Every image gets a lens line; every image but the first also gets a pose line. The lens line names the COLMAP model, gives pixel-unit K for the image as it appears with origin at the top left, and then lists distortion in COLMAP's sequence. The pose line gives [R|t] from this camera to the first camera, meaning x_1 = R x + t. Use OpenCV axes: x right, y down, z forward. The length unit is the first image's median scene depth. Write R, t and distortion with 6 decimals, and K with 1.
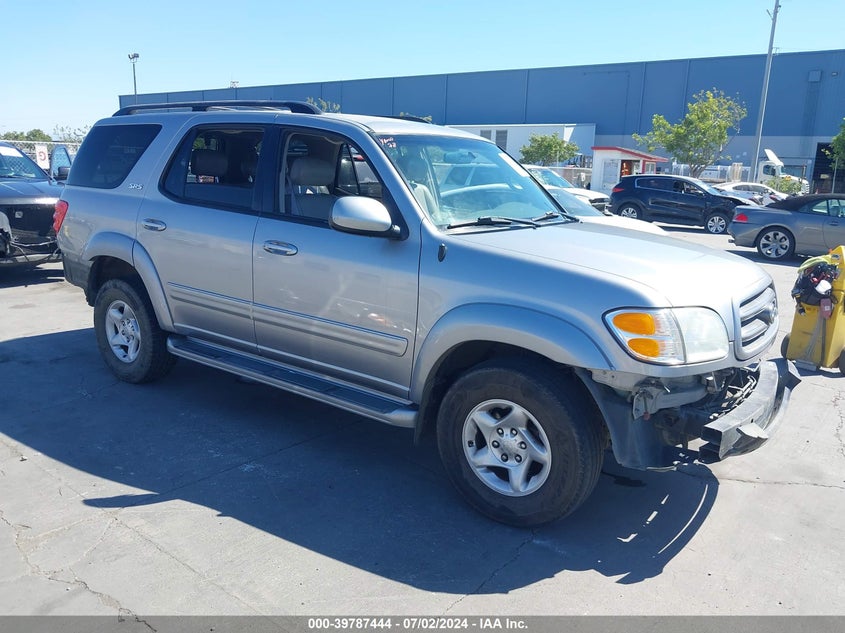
lens RADIAL K [[694.1, 0, 422.5], [0, 694.1, 316.5], [0, 0, 1]] dist [0.004615, 0.001198]
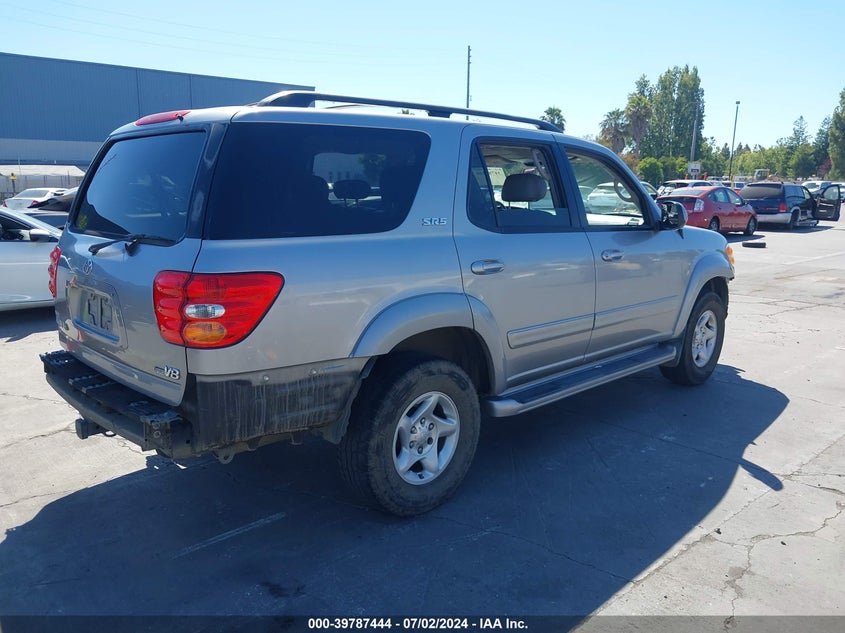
lens RADIAL K [[694.1, 0, 422.5], [0, 694.1, 316.5], [0, 0, 1]] dist [0.004615, 0.001198]
pose [[0.168093, -0.207765, 0.963628, -1.132142], [0.266969, 0.950600, 0.158387, -0.213526], [-0.948932, 0.230635, 0.215256, 0.904621]]
